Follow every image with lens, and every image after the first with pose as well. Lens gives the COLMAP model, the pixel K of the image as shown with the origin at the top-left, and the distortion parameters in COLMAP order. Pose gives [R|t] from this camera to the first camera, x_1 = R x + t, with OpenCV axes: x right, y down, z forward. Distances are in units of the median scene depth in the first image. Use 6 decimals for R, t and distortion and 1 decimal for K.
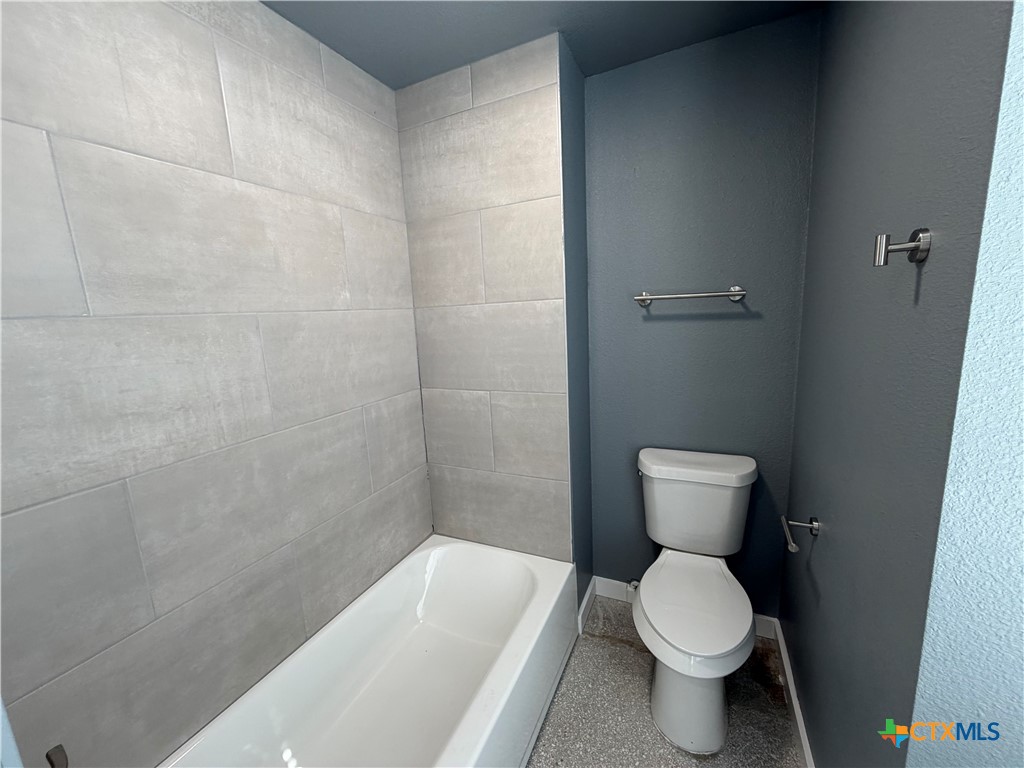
lens RADIAL K [[406.9, 0, 506.0], [0, 406.9, 385.6], [0, 0, 1]] dist [-0.000395, -0.000141]
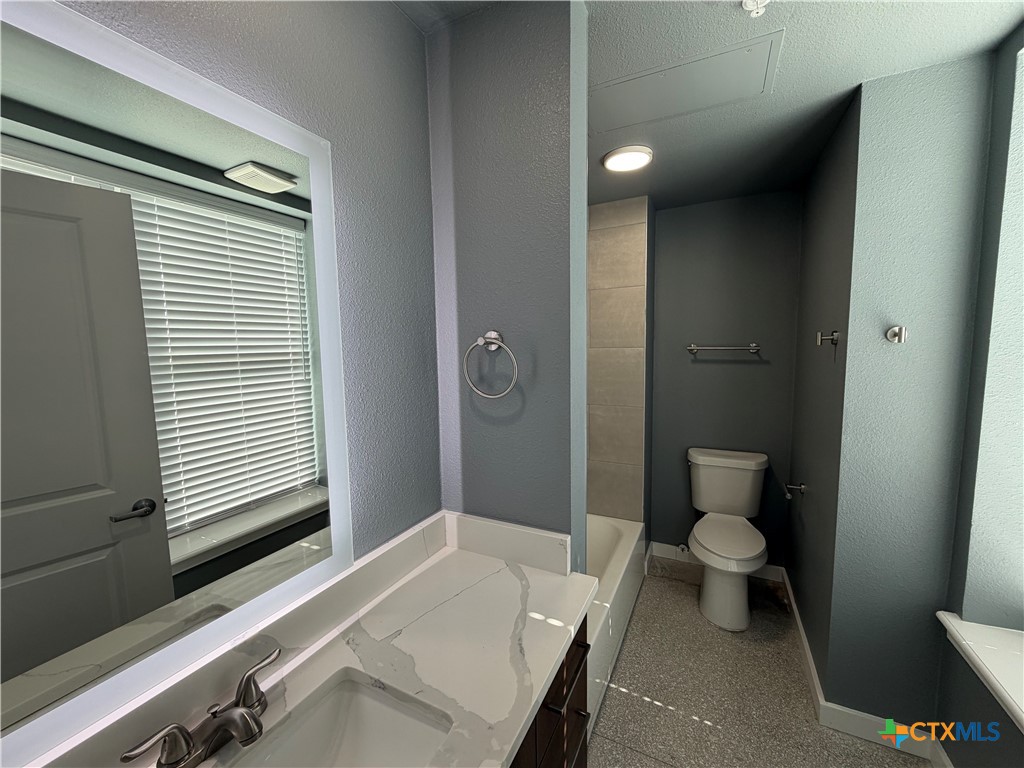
lens RADIAL K [[406.9, 0, 506.0], [0, 406.9, 385.6], [0, 0, 1]] dist [-0.000395, -0.000141]
pose [[0.998854, 0.038072, -0.029010, -0.346410], [-0.040252, 0.996085, -0.078700, 0.082710], [0.025900, 0.079778, 0.996476, -0.592488]]
